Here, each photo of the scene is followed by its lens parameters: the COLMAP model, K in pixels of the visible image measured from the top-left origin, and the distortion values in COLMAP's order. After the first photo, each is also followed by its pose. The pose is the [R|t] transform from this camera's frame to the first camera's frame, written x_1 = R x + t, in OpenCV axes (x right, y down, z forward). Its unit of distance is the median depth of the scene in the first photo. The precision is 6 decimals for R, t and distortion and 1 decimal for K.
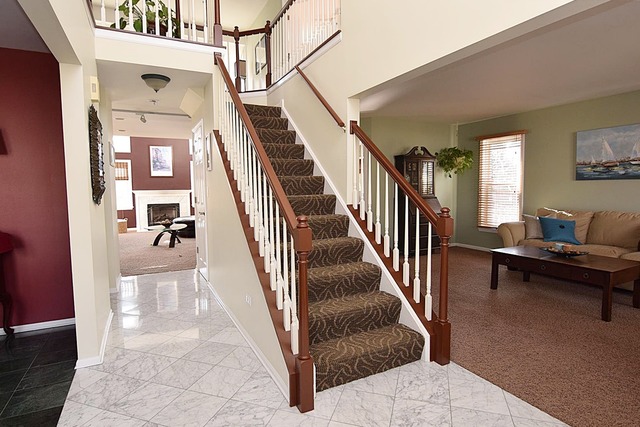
lens RADIAL K [[344.4, 0, 320.0], [0, 344.4, 213.5], [0, 0, 1]] dist [-0.015274, -0.000917]
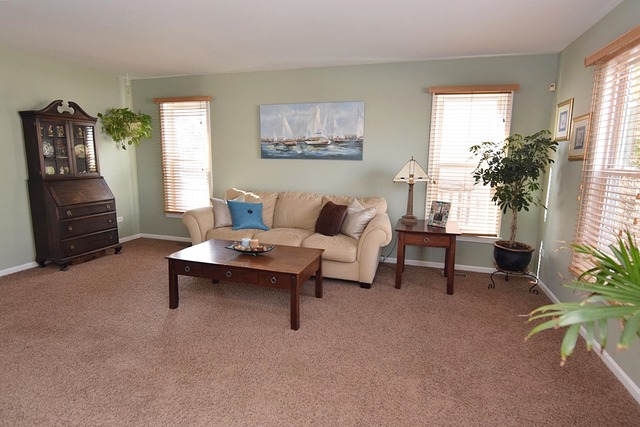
lens RADIAL K [[344.4, 0, 320.0], [0, 344.4, 213.5], [0, 0, 1]] dist [-0.015274, -0.000917]
pose [[0.699618, -0.091862, 0.708588, 0.191659], [0.030108, 0.994610, 0.099216, -0.037693], [-0.713883, -0.048079, 0.698613, 0.233445]]
